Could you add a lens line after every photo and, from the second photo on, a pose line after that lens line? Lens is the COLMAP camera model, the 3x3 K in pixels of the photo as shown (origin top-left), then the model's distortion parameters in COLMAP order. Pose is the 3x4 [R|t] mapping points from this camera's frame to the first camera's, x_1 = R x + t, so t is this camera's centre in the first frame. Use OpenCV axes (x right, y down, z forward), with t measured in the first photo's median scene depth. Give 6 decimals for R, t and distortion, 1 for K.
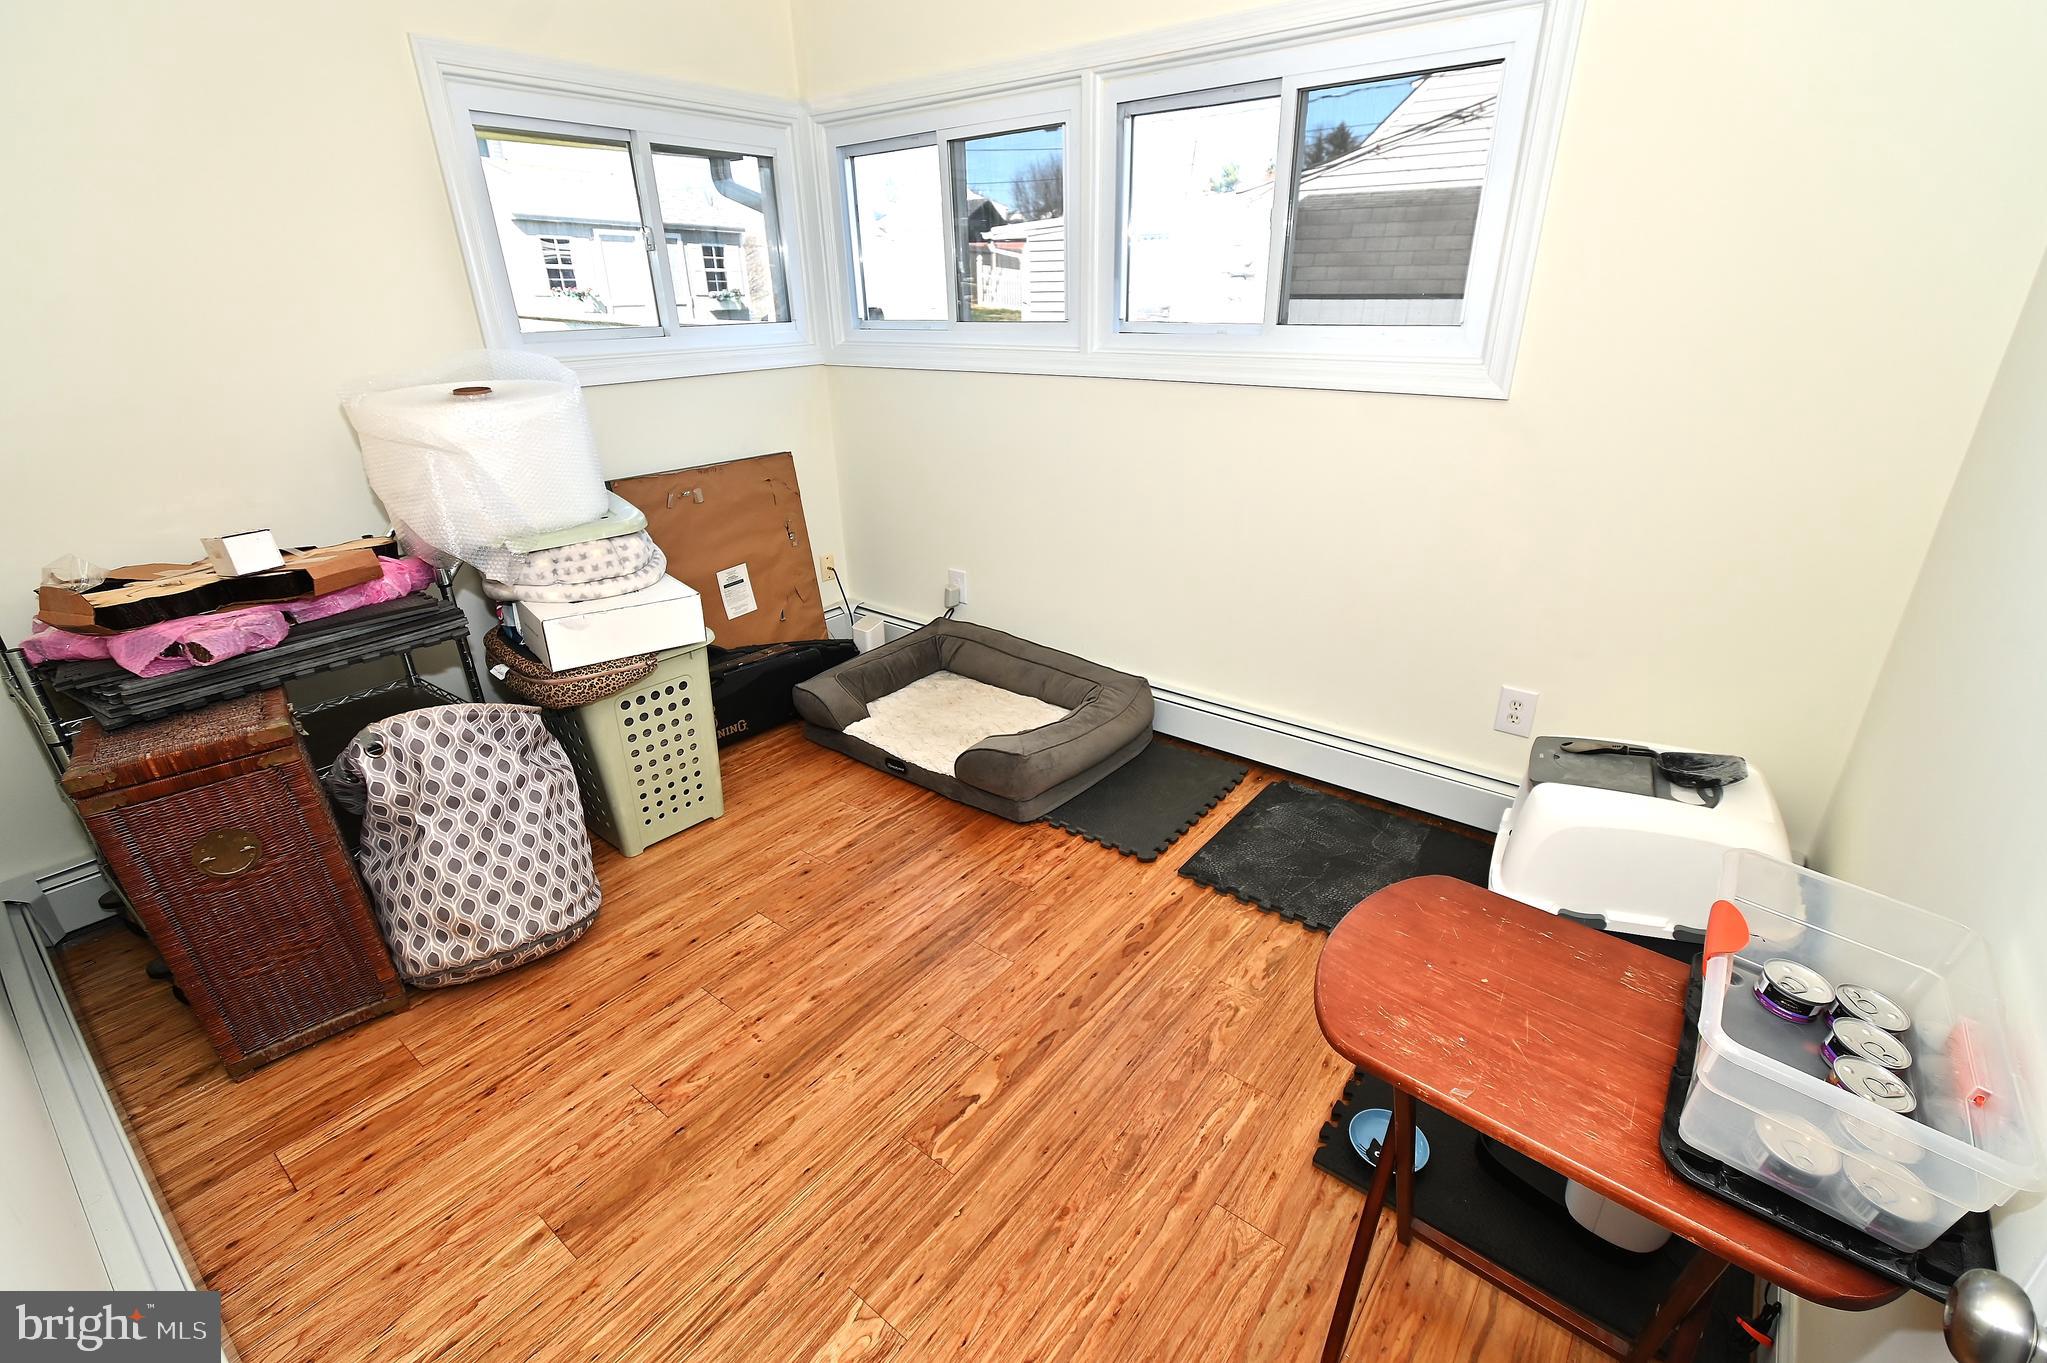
lens RADIAL K [[901.9, 0, 1035.2], [0, 901.9, 694.5], [0, 0, 1]] dist [0.002908, 0.000484]
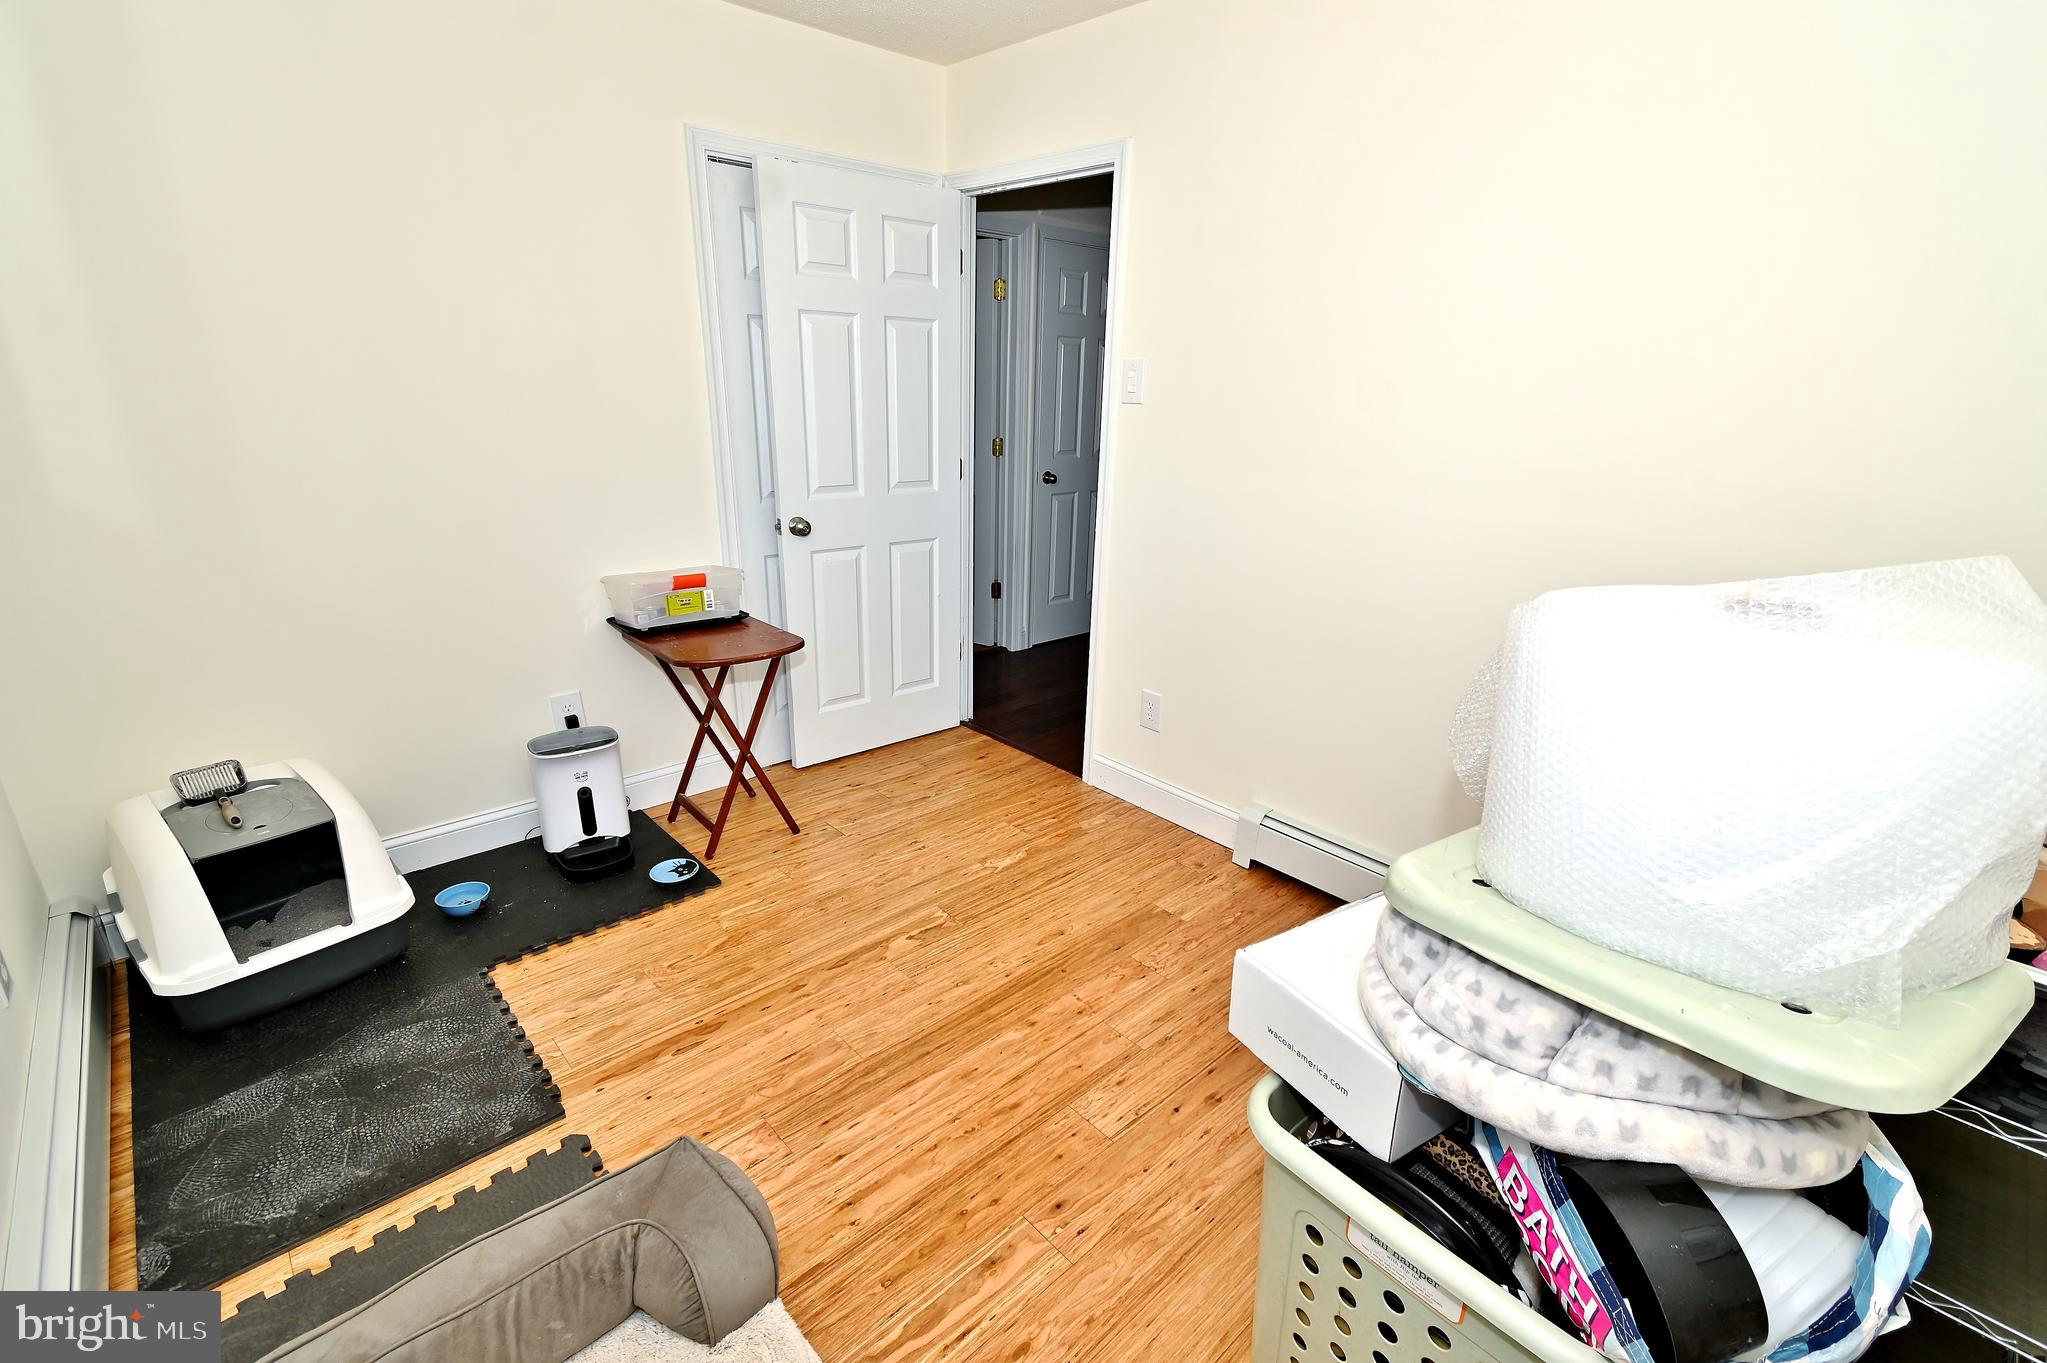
lens RADIAL K [[901.9, 0, 1035.2], [0, 901.9, 694.5], [0, 0, 1]] dist [0.002908, 0.000484]
pose [[-0.987273, -0.072337, 0.141634, -0.369840], [0.044056, 0.731320, 0.680610, -0.658184], [-0.152813, 0.678187, -0.718826, 1.492334]]
